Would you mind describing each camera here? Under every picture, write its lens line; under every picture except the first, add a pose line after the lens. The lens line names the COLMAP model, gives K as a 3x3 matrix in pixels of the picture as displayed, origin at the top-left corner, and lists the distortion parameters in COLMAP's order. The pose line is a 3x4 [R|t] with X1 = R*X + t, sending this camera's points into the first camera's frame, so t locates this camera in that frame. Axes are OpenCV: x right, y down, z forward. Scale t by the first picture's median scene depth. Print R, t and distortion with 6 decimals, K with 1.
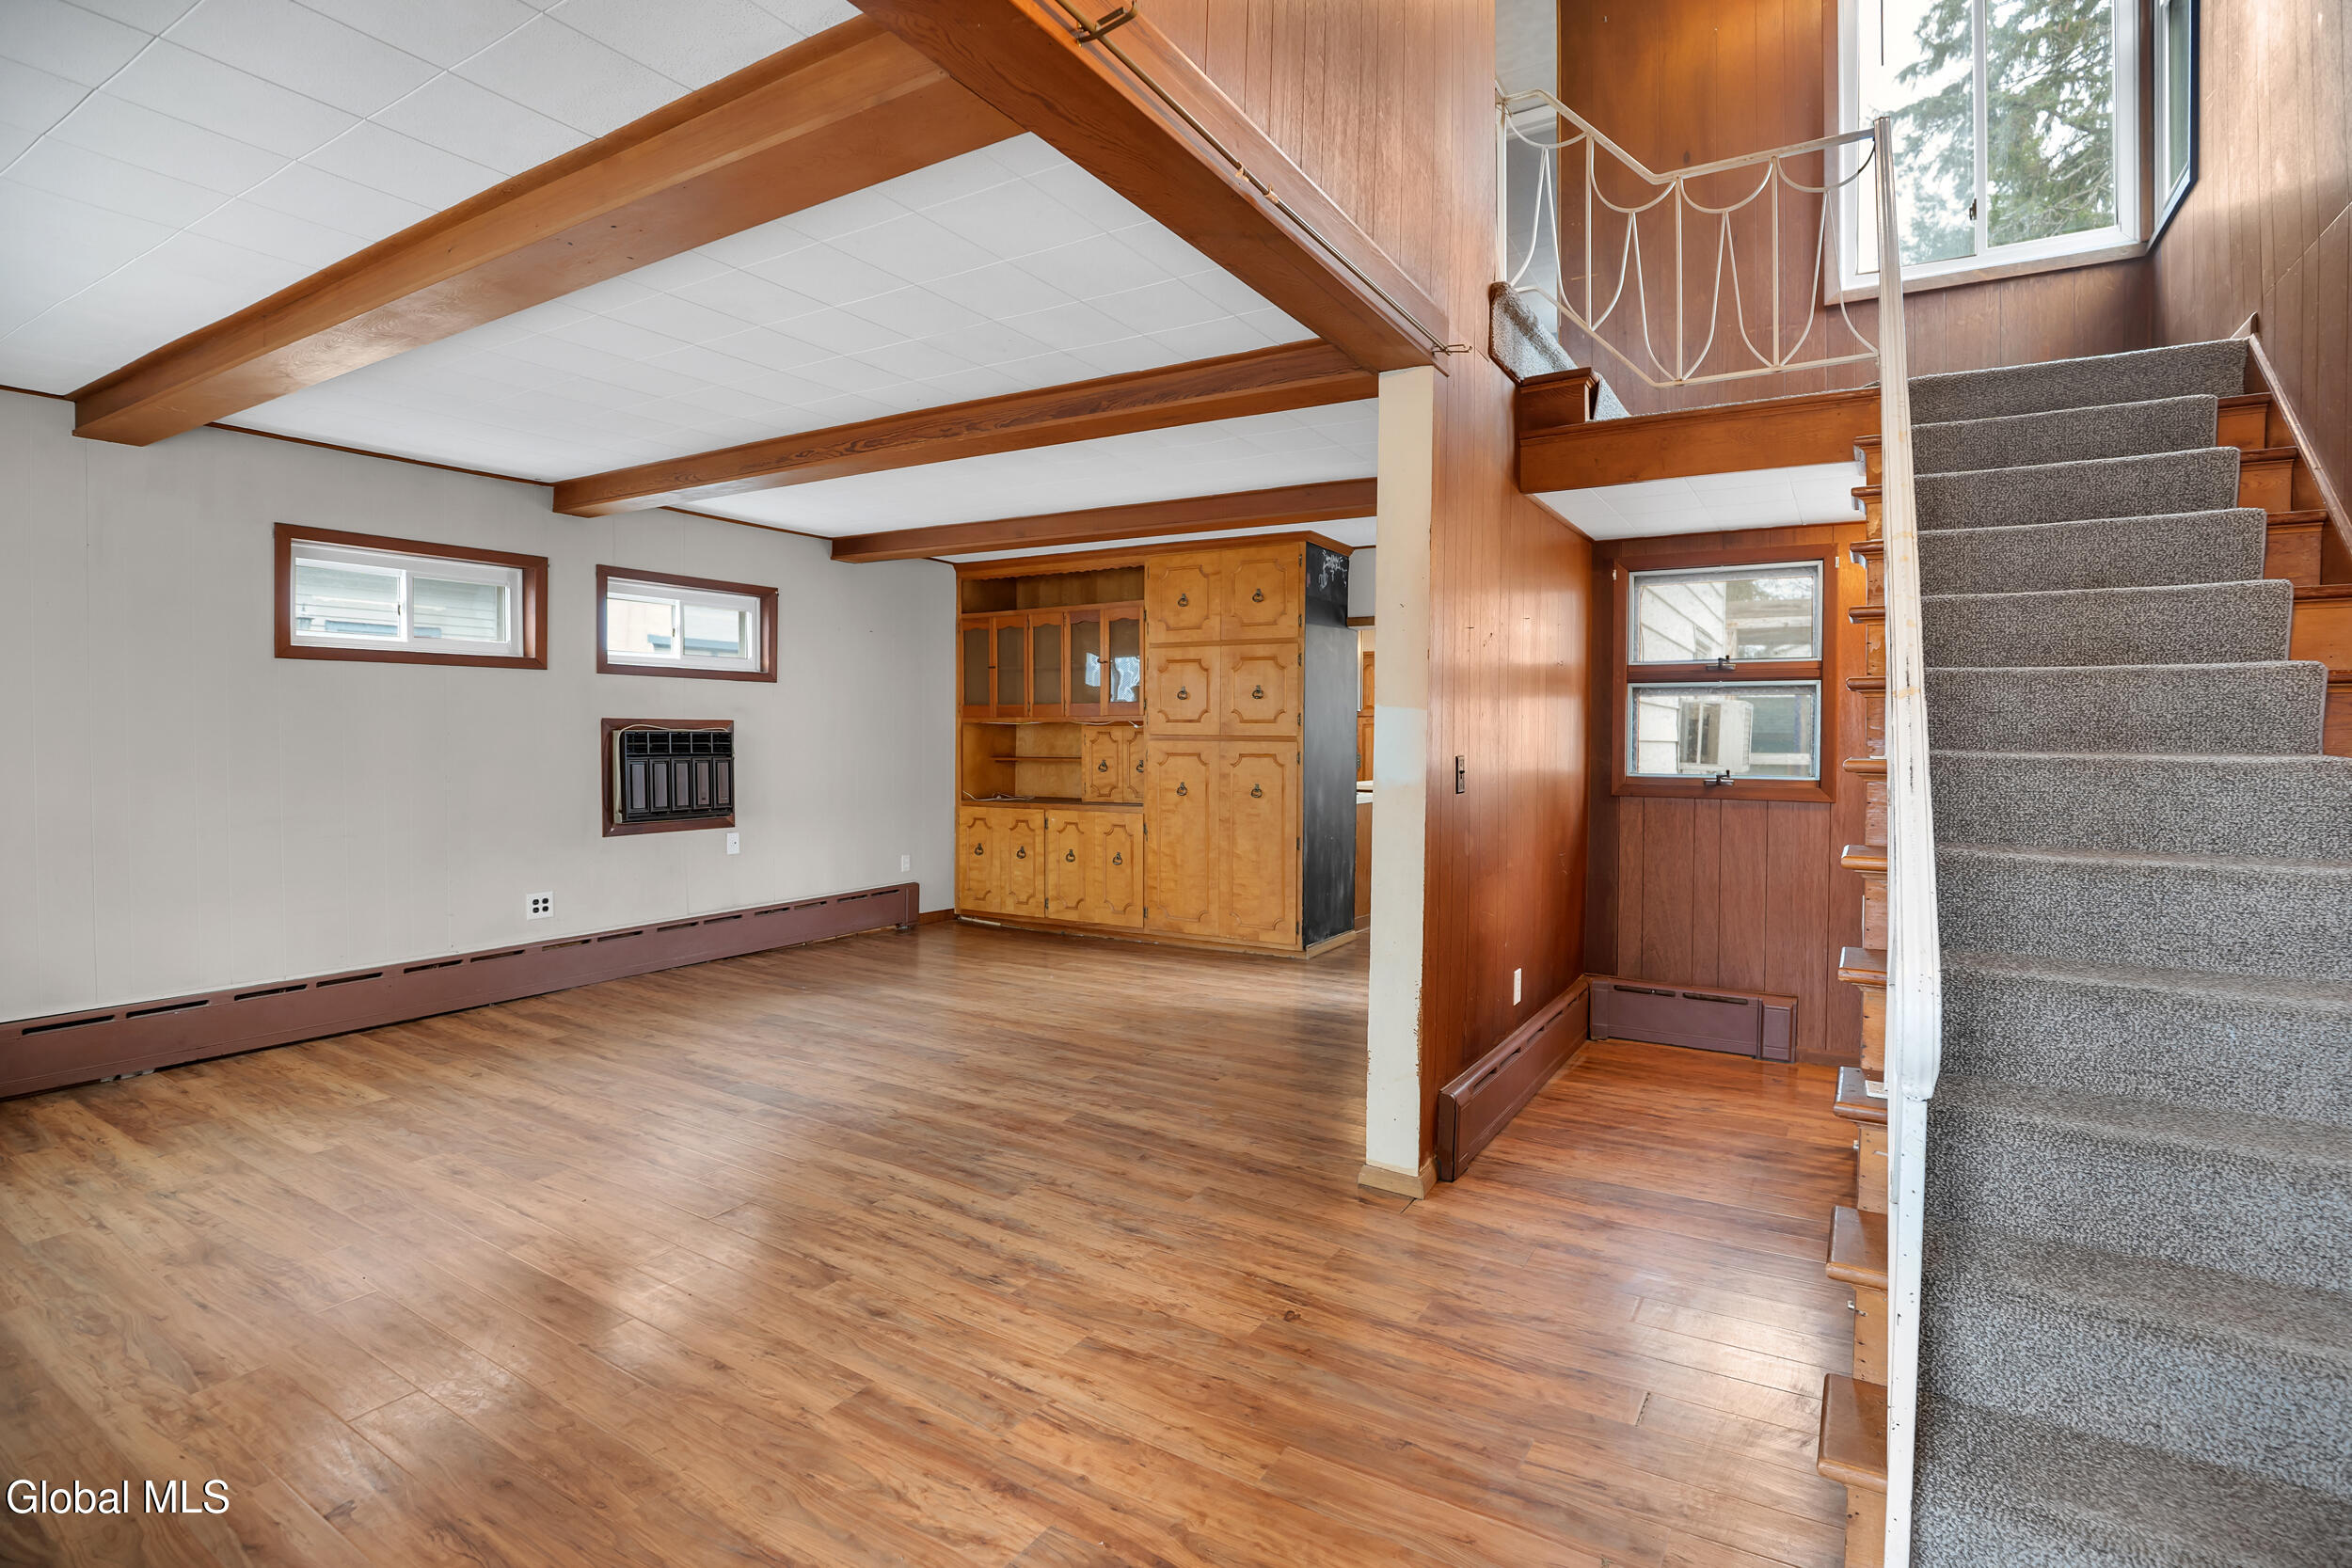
lens RADIAL K [[1114.4, 0, 1175.4], [0, 1114.4, 754.3], [0, 0, 1]] dist [-0.033585, 0.000141]
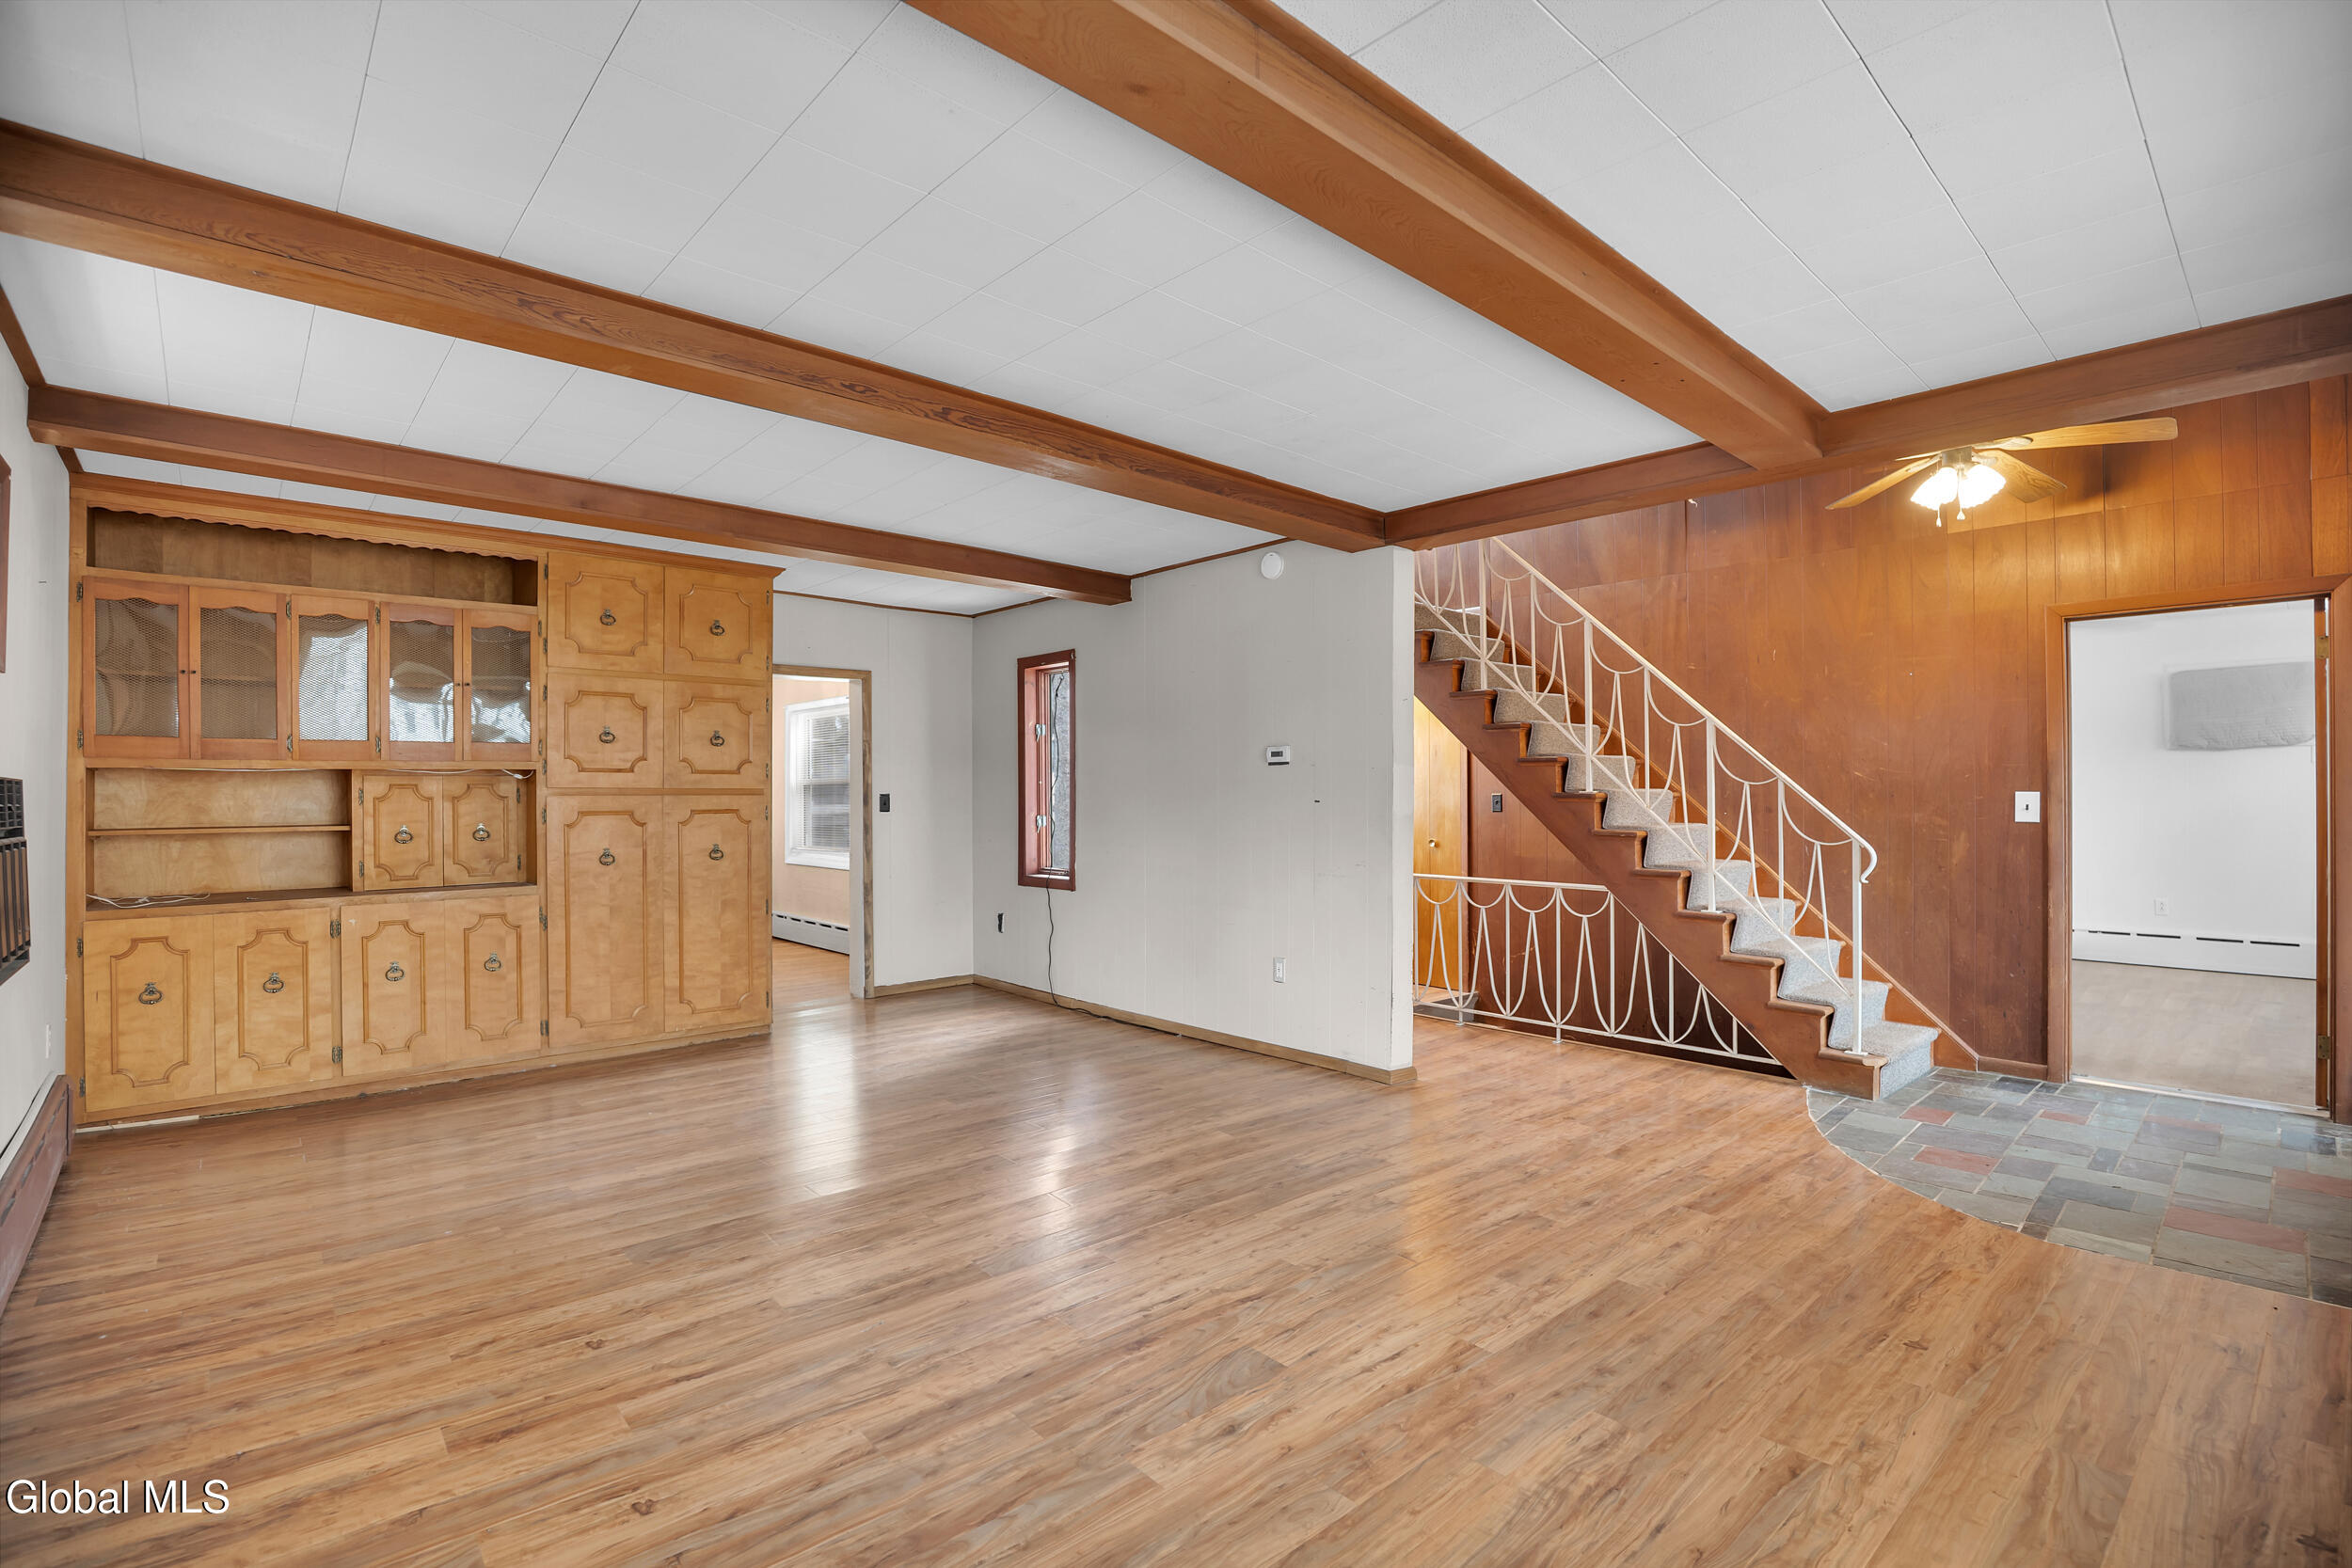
lens RADIAL K [[1114.4, 0, 1175.4], [0, 1114.4, 754.3], [0, 0, 1]] dist [-0.033585, 0.000141]
pose [[0.284838, 0.027430, 0.958183, -0.811139], [0.025618, 0.999016, -0.036214, -0.003391], [-0.958233, 0.034862, 0.283855, 0.508005]]
